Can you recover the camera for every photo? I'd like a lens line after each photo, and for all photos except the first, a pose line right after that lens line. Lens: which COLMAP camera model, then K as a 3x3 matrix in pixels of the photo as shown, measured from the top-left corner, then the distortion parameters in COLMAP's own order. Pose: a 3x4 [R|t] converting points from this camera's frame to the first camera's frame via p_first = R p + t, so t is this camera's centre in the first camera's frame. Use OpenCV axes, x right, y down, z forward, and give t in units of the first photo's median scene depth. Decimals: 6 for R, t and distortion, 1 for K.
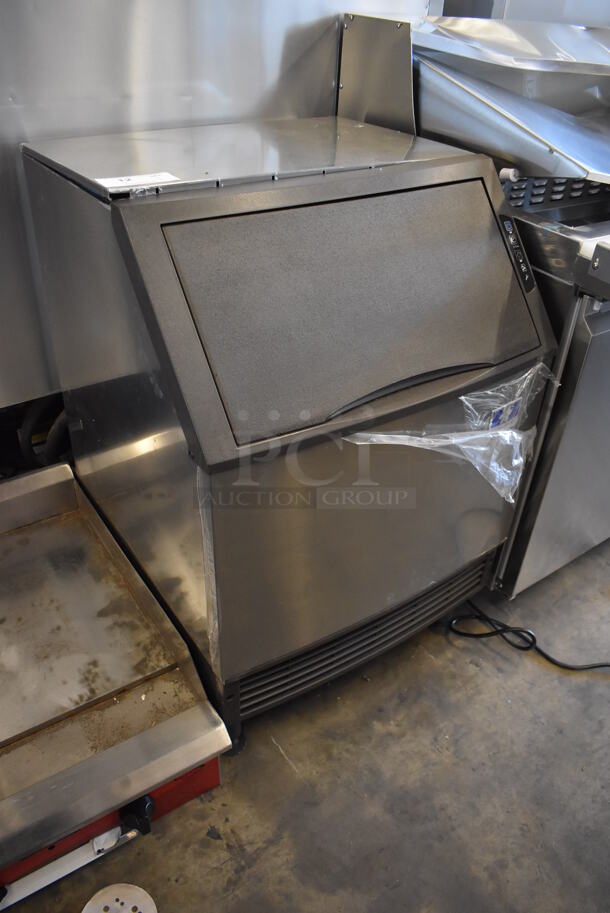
lens RADIAL K [[703.8, 0, 304.2], [0, 703.8, 457.5], [0, 0, 1]] dist [-0.085895, 0.008194]
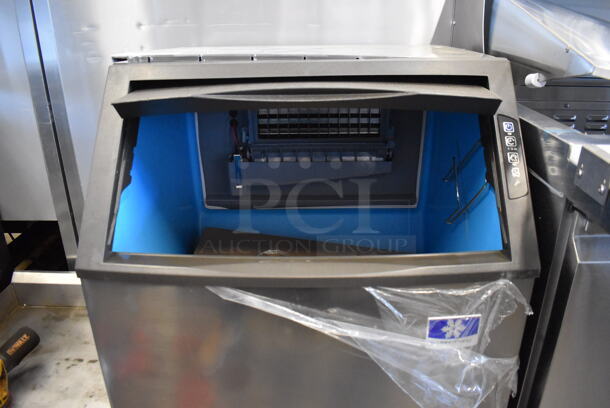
lens RADIAL K [[470.2, 0, 305.5], [0, 470.2, 205.5], [0, 0, 1]] dist [-0.085895, 0.008194]
pose [[0.819558, 0.175284, -0.545528, 0.410003], [-0.297873, 0.943636, -0.144300, -0.065865], [0.489486, 0.280760, 0.825577, 0.378194]]
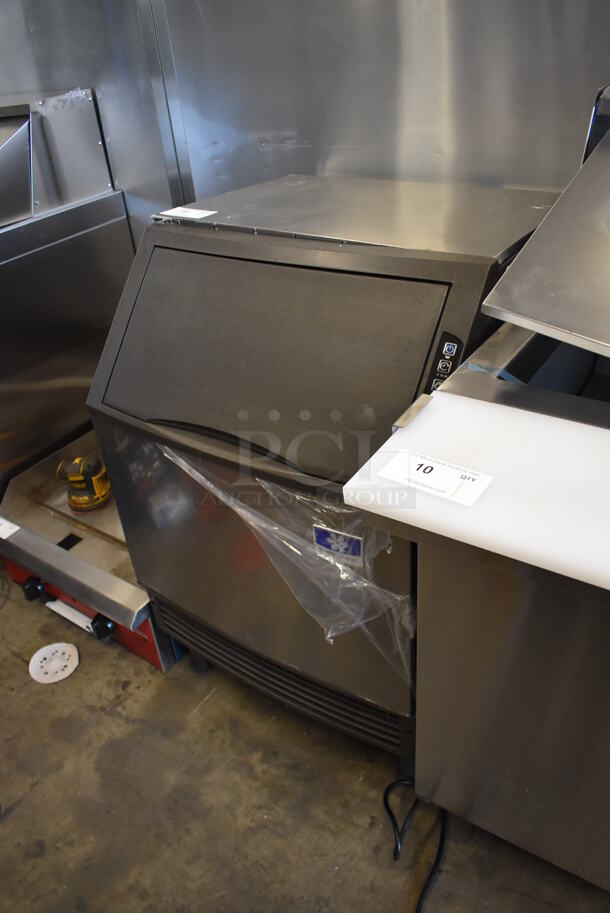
lens RADIAL K [[703.8, 0, 305.3], [0, 703.8, 454.6], [0, 0, 1]] dist [-0.085895, 0.008194]
pose [[0.351822, 0.446598, -0.822661, 0.910421], [-0.455076, 0.849604, 0.266605, -0.356312], [0.818002, 0.280575, 0.502145, 0.480495]]
